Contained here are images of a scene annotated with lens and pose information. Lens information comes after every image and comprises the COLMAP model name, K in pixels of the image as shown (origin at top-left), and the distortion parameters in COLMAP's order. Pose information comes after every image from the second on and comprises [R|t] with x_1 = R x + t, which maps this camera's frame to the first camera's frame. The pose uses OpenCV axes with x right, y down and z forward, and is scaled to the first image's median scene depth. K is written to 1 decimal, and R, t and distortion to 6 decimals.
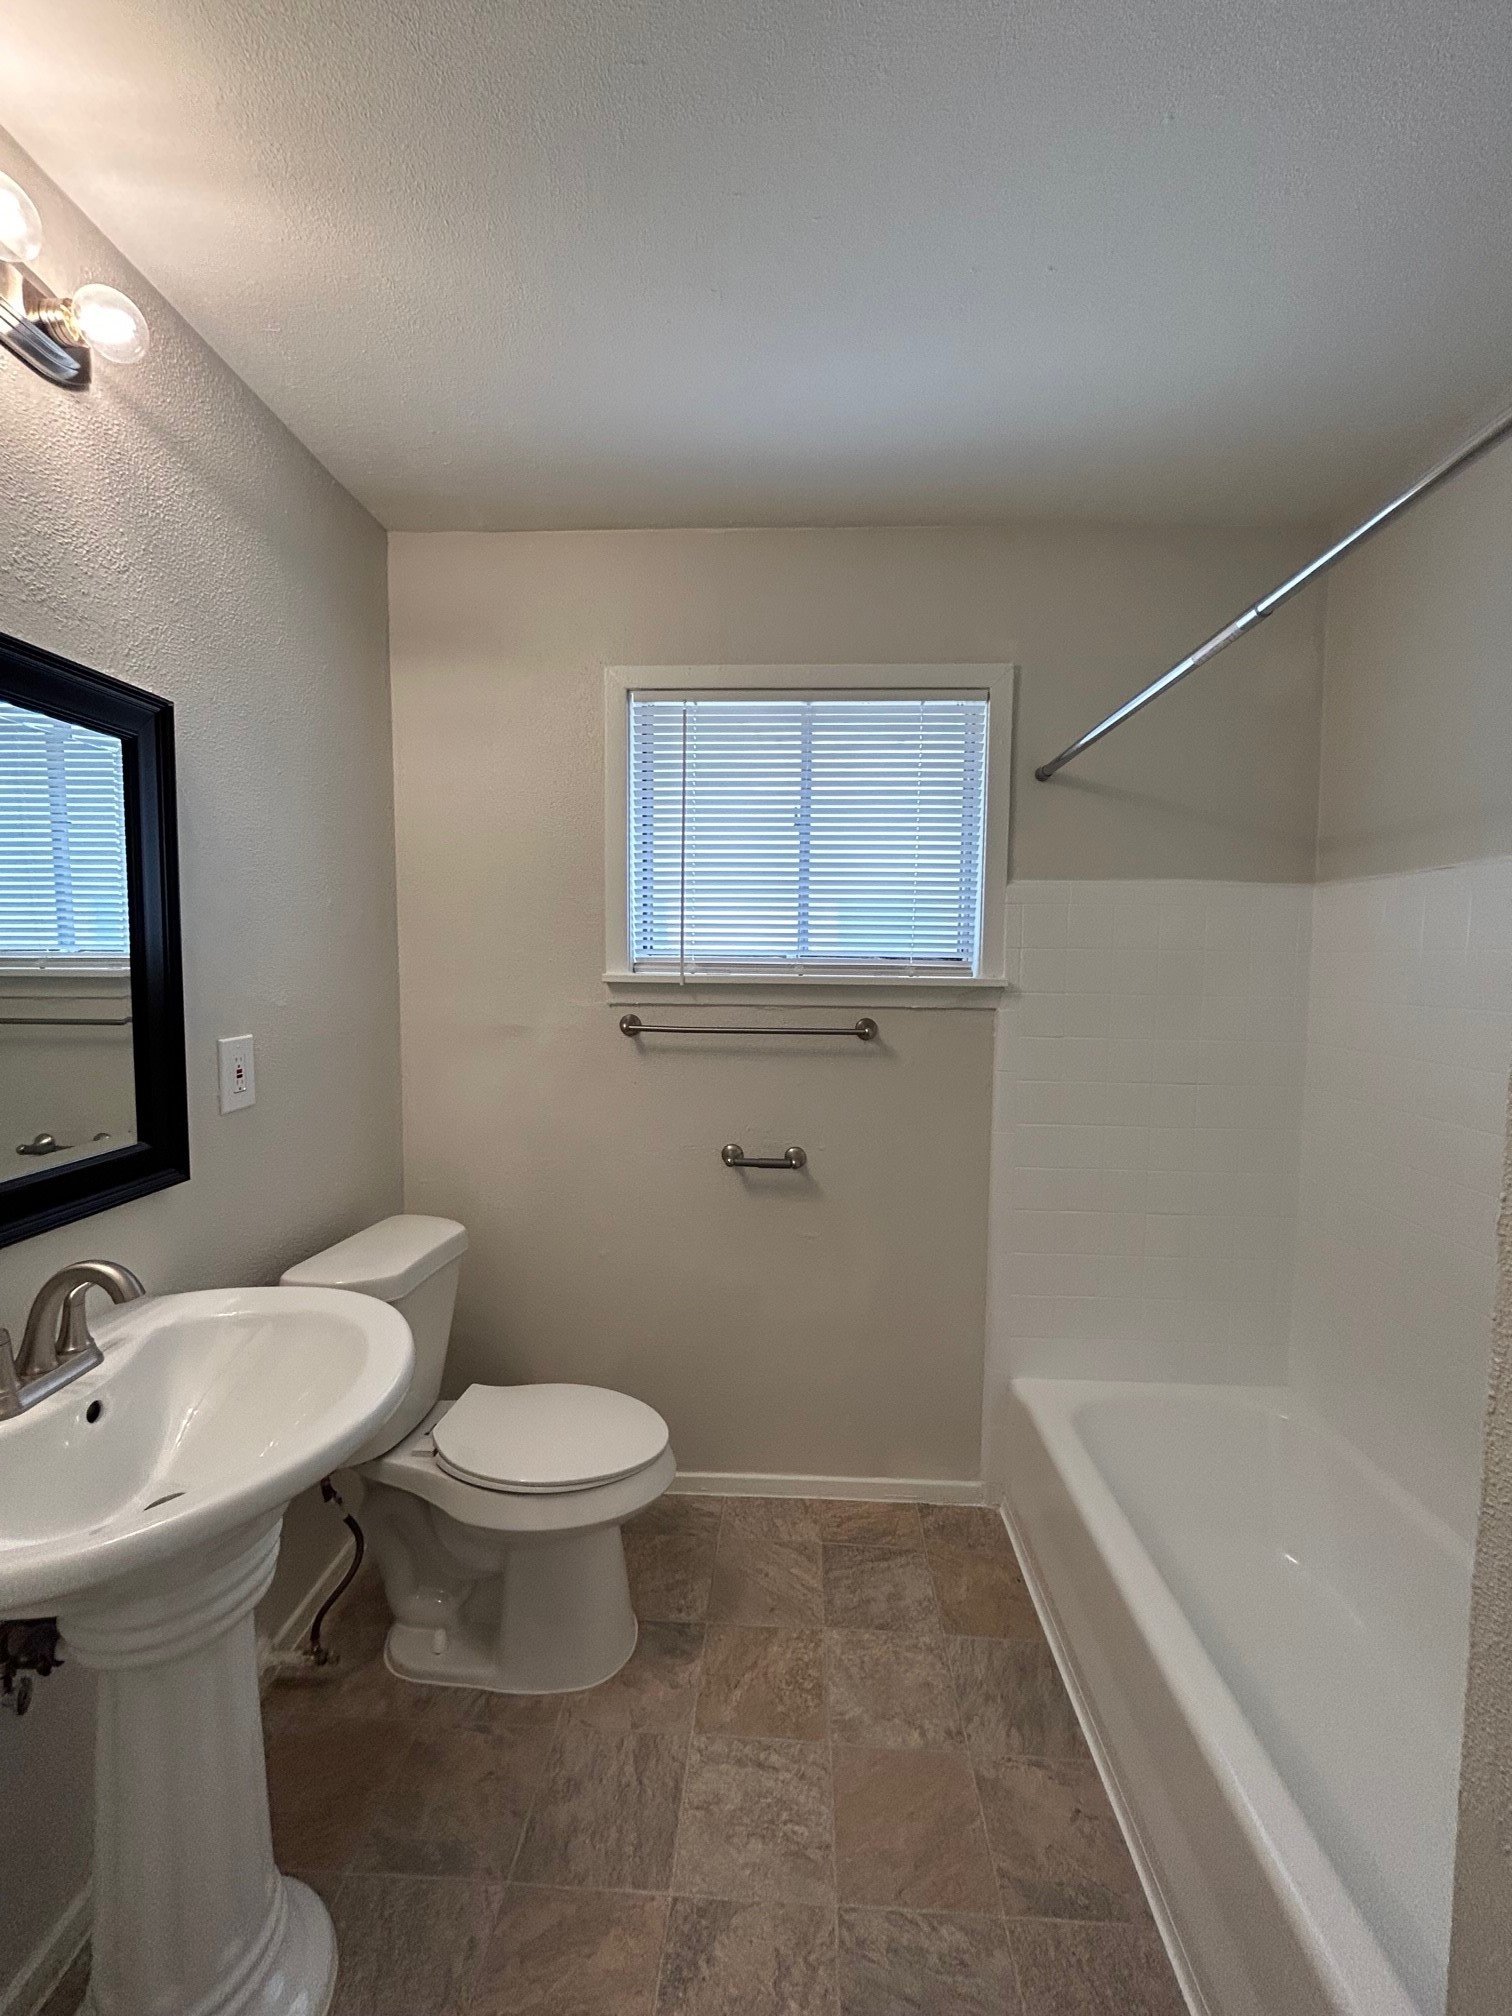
lens RADIAL K [[814.2, 0, 758.7], [0, 814.2, 1008.3], [0, 0, 1]] dist [0.003024, 0.000632]
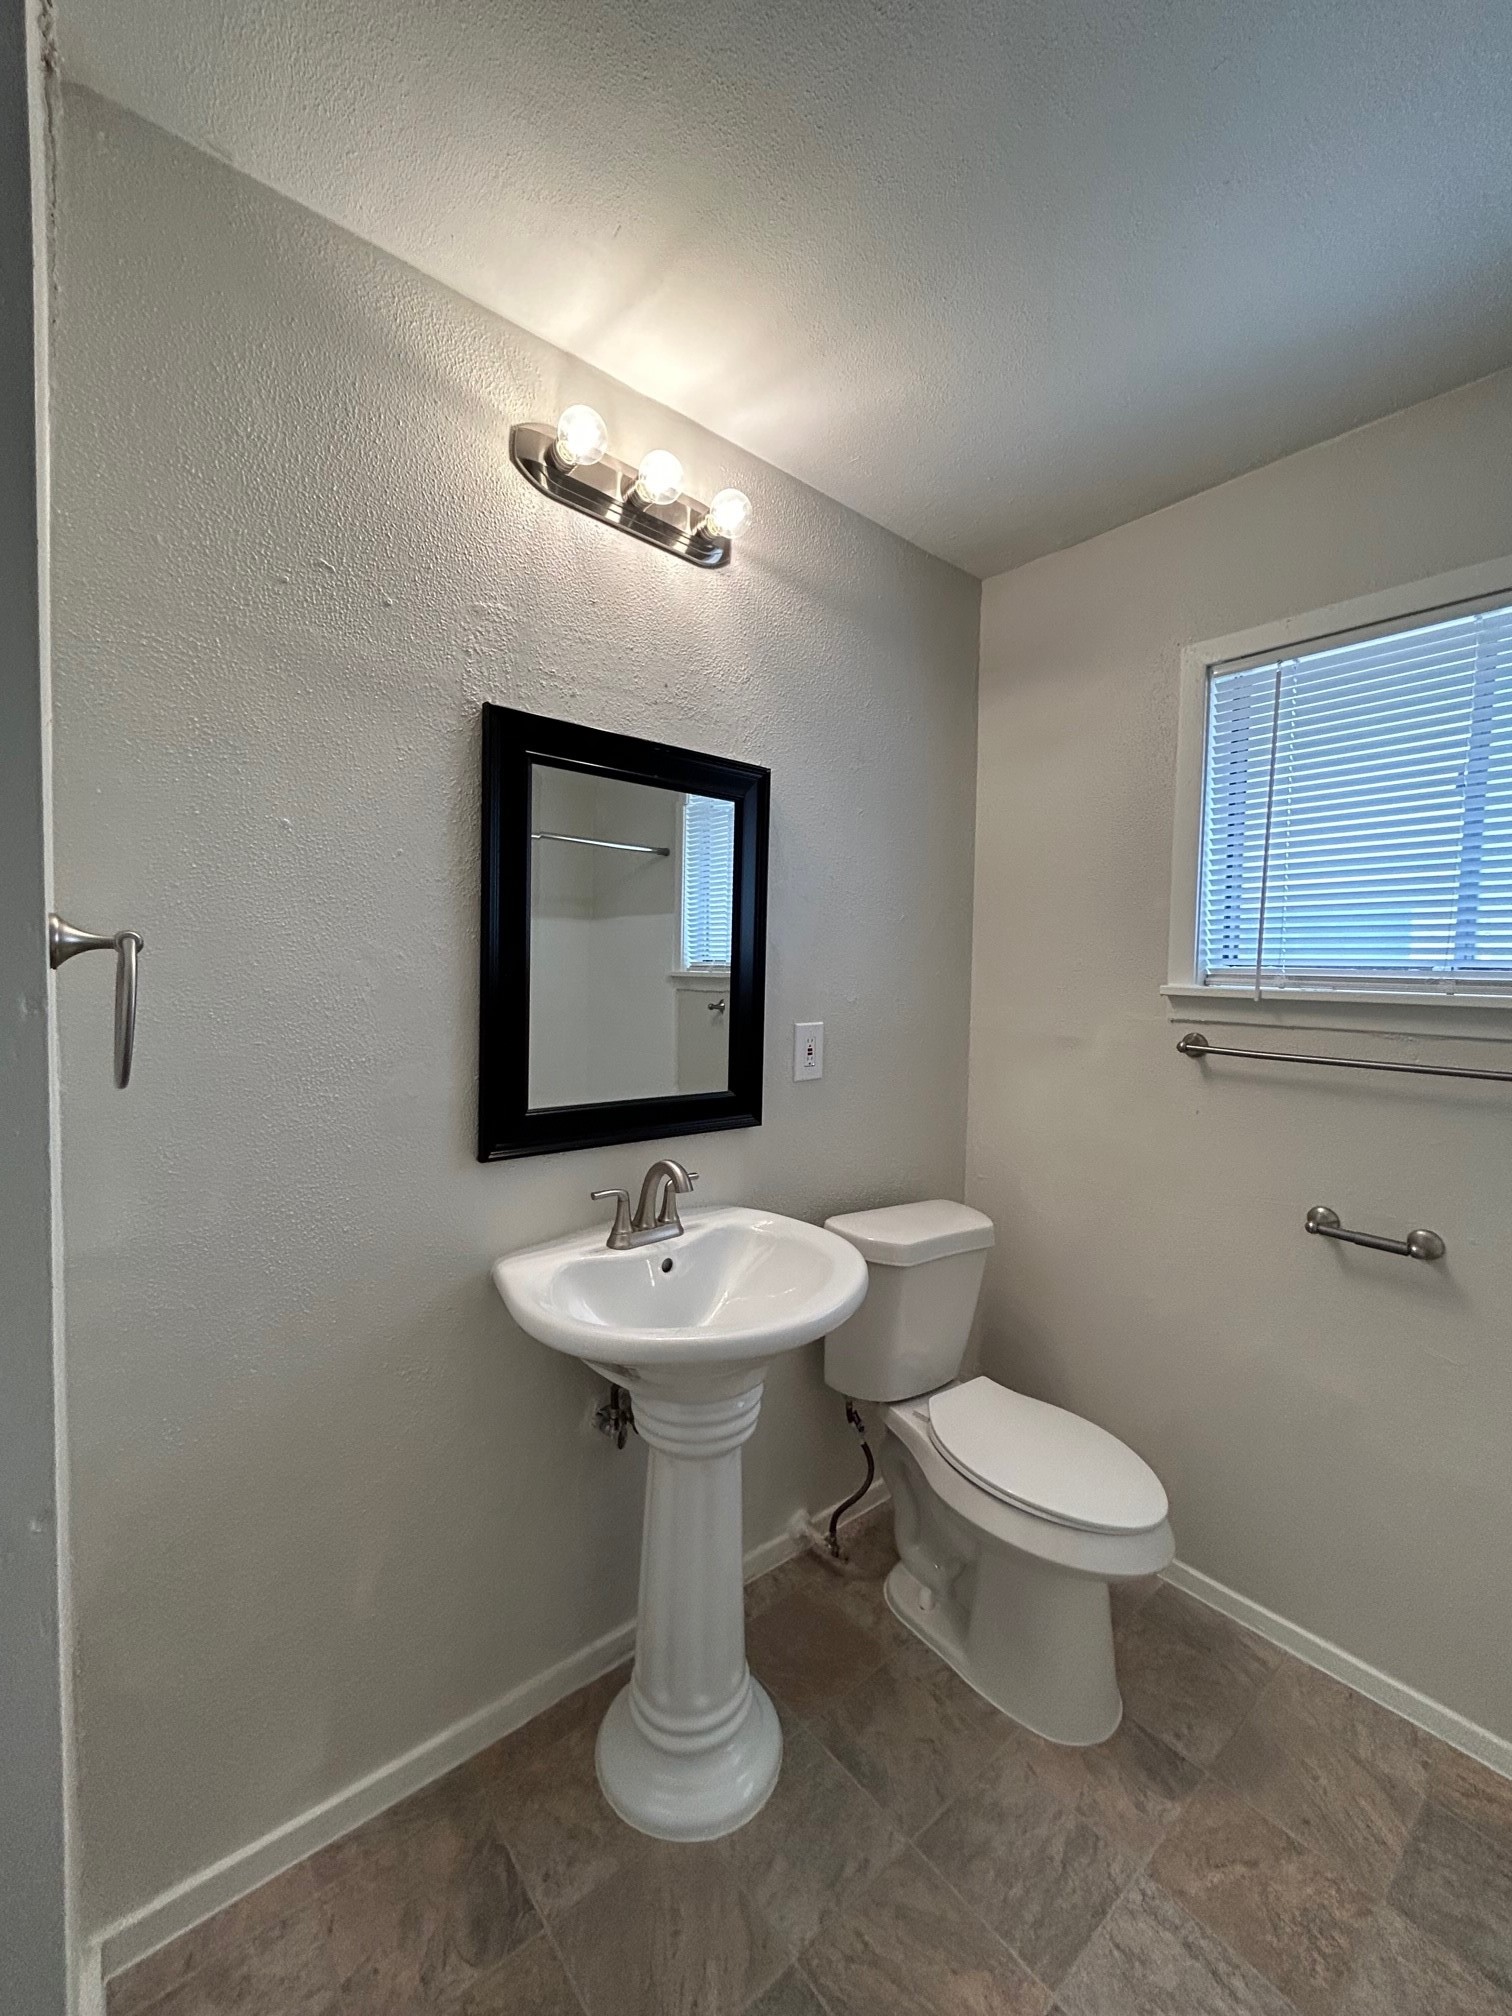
lens RADIAL K [[814.2, 0, 758.7], [0, 814.2, 1008.3], [0, 0, 1]] dist [0.003024, 0.000632]
pose [[0.673052, 0.043971, -0.738287, 0.221854], [-0.069008, 0.997610, -0.003495, 0.021035], [0.736369, 0.053300, 0.674478, 0.076641]]
